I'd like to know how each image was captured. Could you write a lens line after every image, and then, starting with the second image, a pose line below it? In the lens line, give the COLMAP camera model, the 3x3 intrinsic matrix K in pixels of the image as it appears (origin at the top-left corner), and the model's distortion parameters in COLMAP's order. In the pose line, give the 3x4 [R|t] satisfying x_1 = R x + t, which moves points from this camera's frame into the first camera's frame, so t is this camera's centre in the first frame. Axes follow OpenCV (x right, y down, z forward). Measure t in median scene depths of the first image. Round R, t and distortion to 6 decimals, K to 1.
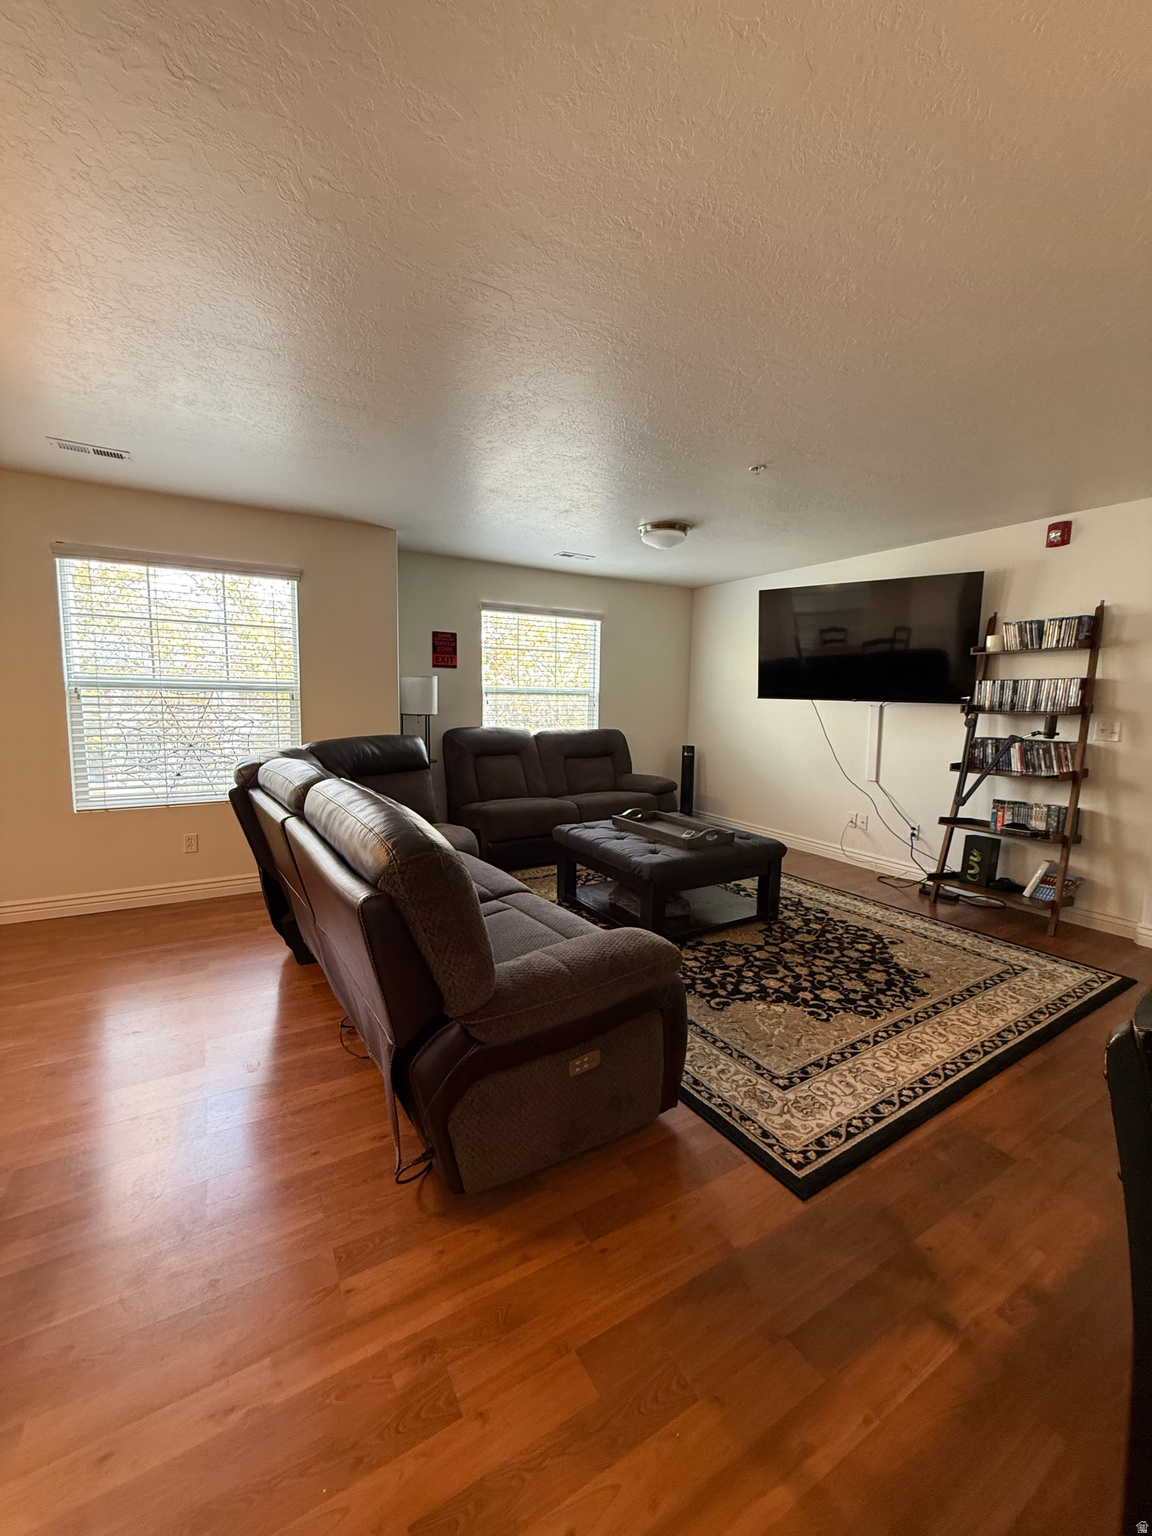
lens RADIAL K [[612.7, 0, 577.0], [0, 612.7, 764.6], [0, 0, 1]] dist [-0.000565, 0.000441]
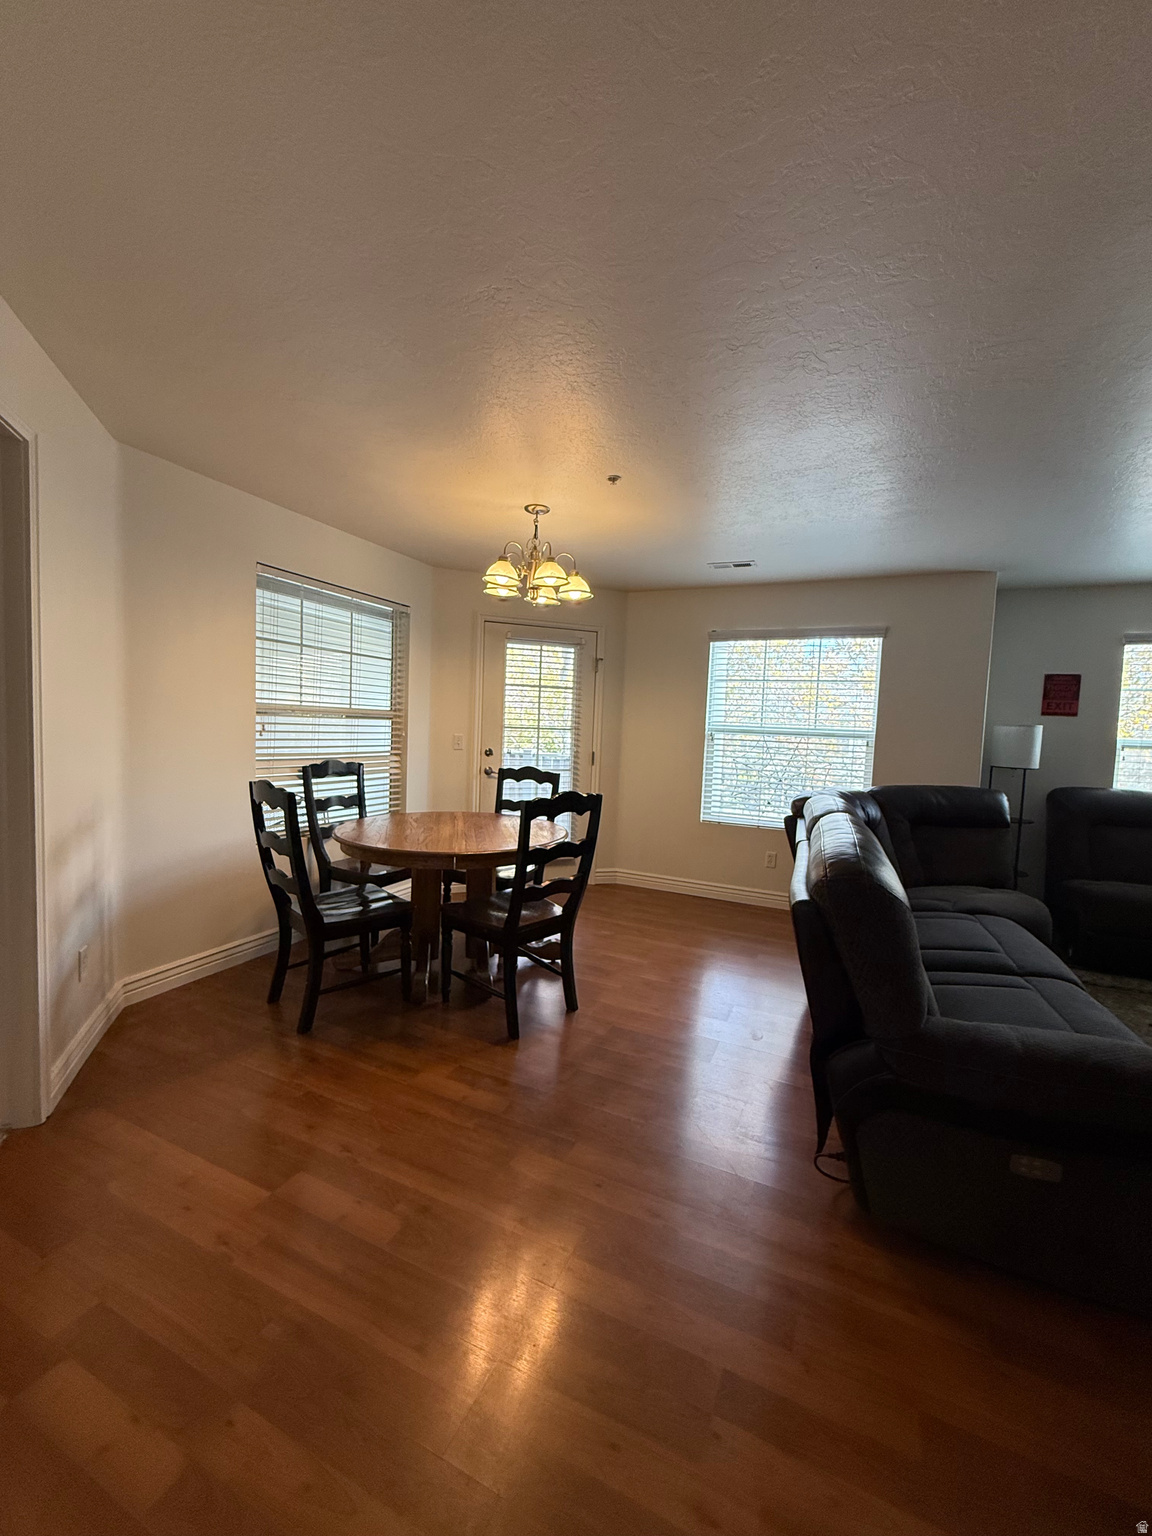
lens RADIAL K [[612.7, 0, 576.0], [0, 612.7, 766.3], [0, 0, 1]] dist [-0.000565, 0.000441]
pose [[0.570776, 0.059713, -0.818932, 0.152711], [-0.121369, 0.992532, -0.012220, 0.005839], [0.812086, 0.106368, 0.573761, -0.042426]]
